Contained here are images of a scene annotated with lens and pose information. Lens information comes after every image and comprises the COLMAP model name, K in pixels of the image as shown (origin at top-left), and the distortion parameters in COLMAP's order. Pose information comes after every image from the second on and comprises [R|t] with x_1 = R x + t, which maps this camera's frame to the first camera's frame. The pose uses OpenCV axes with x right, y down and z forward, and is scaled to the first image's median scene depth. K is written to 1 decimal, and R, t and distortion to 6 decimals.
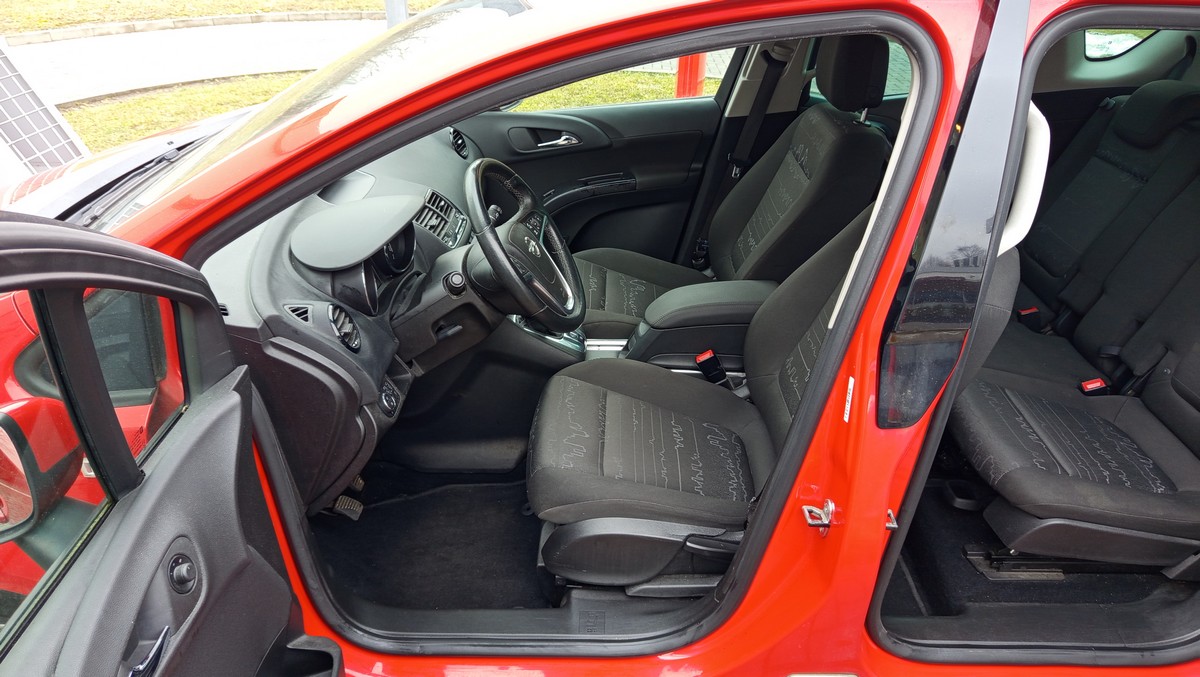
lens RADIAL K [[828.9, 0, 587.5], [0, 828.9, 349.7], [0, 0, 1]] dist [0.030778, -0.067622]
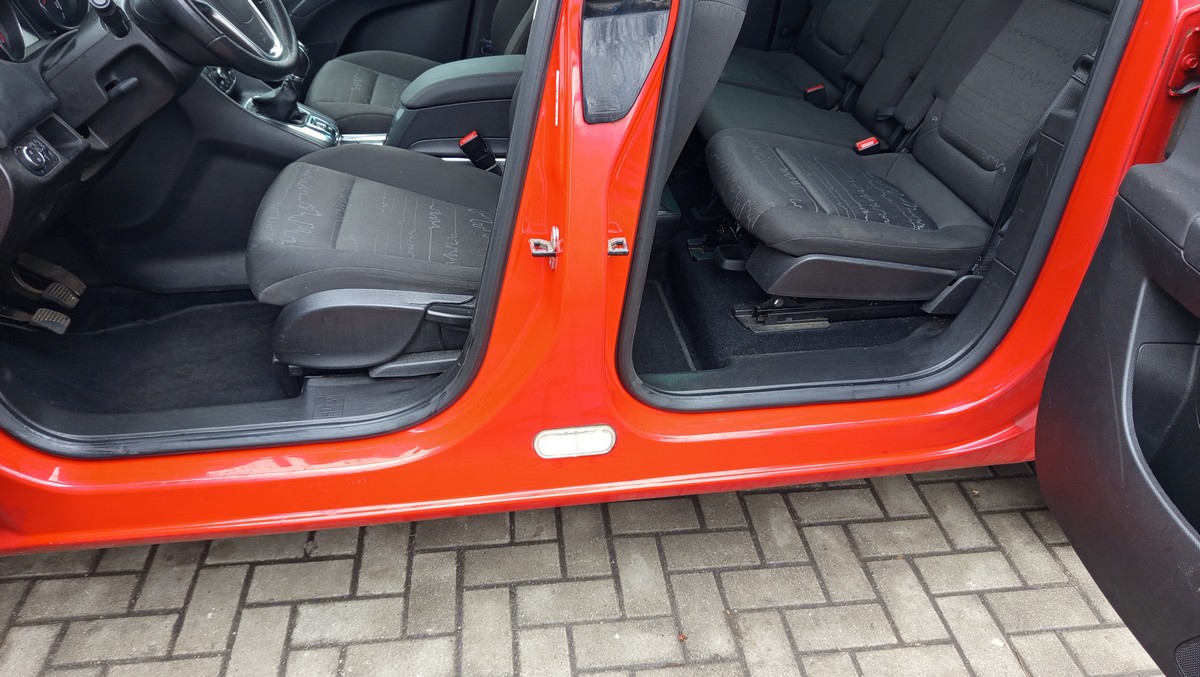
lens RADIAL K [[828.9, 0, 594.4], [0, 828.9, 368.6], [0, 0, 1]] dist [0.030778, -0.067622]
pose [[0.985992, -0.083547, 0.144359, 0.153474], [0.063290, 0.988179, 0.139629, 0.169003], [-0.154318, -0.128536, 0.979625, 0.072499]]
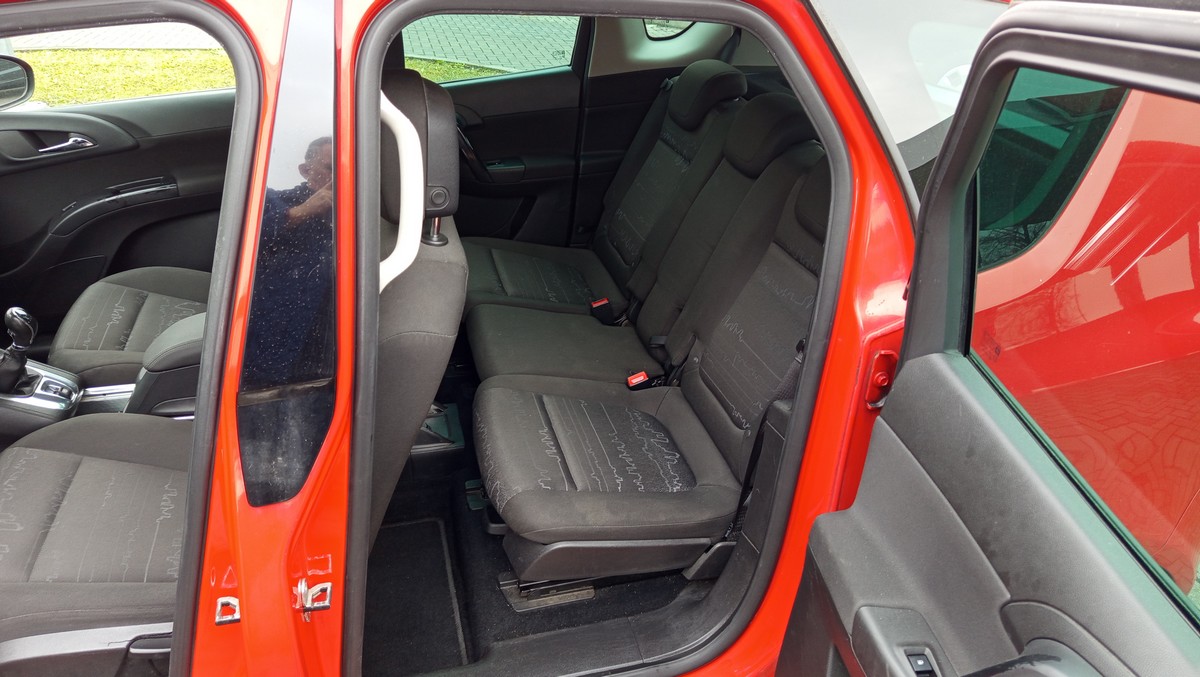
lens RADIAL K [[828.9, 0, 607.3], [0, 828.9, 351.5], [0, 0, 1]] dist [0.030778, -0.067622]
pose [[0.950985, -0.111795, 0.288323, 0.341654], [0.103471, 0.993659, 0.044001, -0.042602], [-0.291413, -0.012011, 0.956522, 0.084239]]
